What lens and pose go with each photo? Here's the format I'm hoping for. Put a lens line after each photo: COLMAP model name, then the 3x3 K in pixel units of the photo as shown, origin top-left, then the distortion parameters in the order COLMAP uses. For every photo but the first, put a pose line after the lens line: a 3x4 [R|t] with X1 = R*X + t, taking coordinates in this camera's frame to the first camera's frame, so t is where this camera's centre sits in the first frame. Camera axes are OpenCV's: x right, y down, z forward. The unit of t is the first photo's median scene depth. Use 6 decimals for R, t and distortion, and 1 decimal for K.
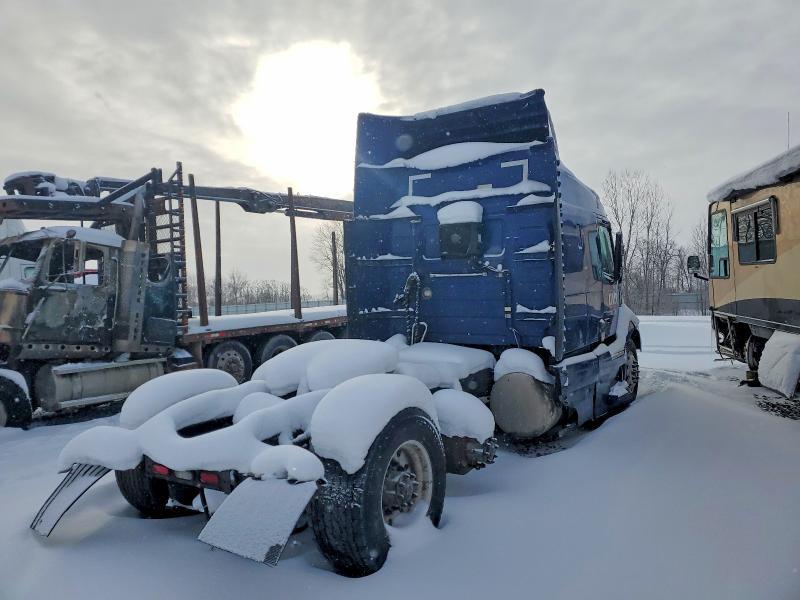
lens RADIAL K [[648.1, 0, 400.0], [0, 648.1, 300.0], [0, 0, 1]] dist [0.008467, -0.003586]
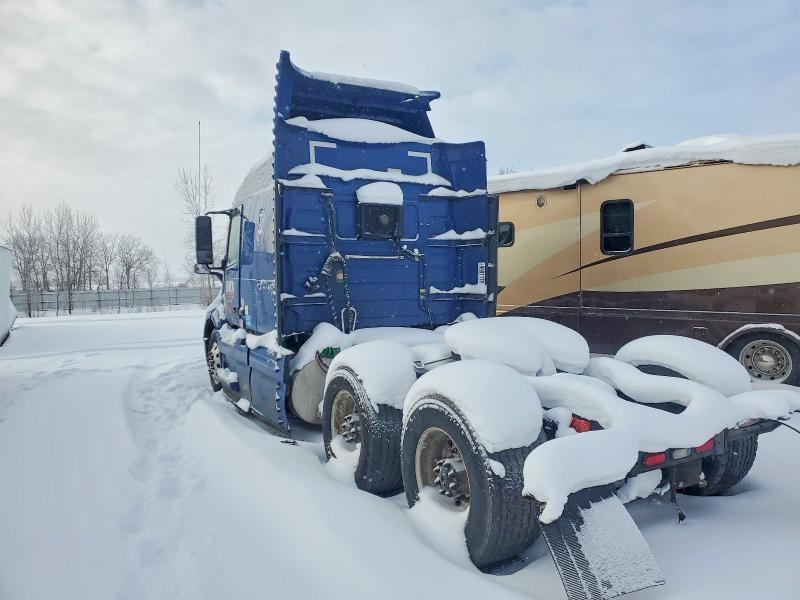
lens RADIAL K [[648.1, 0, 400.0], [0, 648.1, 300.0], [0, 0, 1]] dist [0.008467, -0.003586]
pose [[0.367186, -0.029017, 0.929695, -0.821703], [0.014350, 0.999571, 0.025530, 0.001272], [-0.930037, 0.003967, 0.367444, 0.625626]]
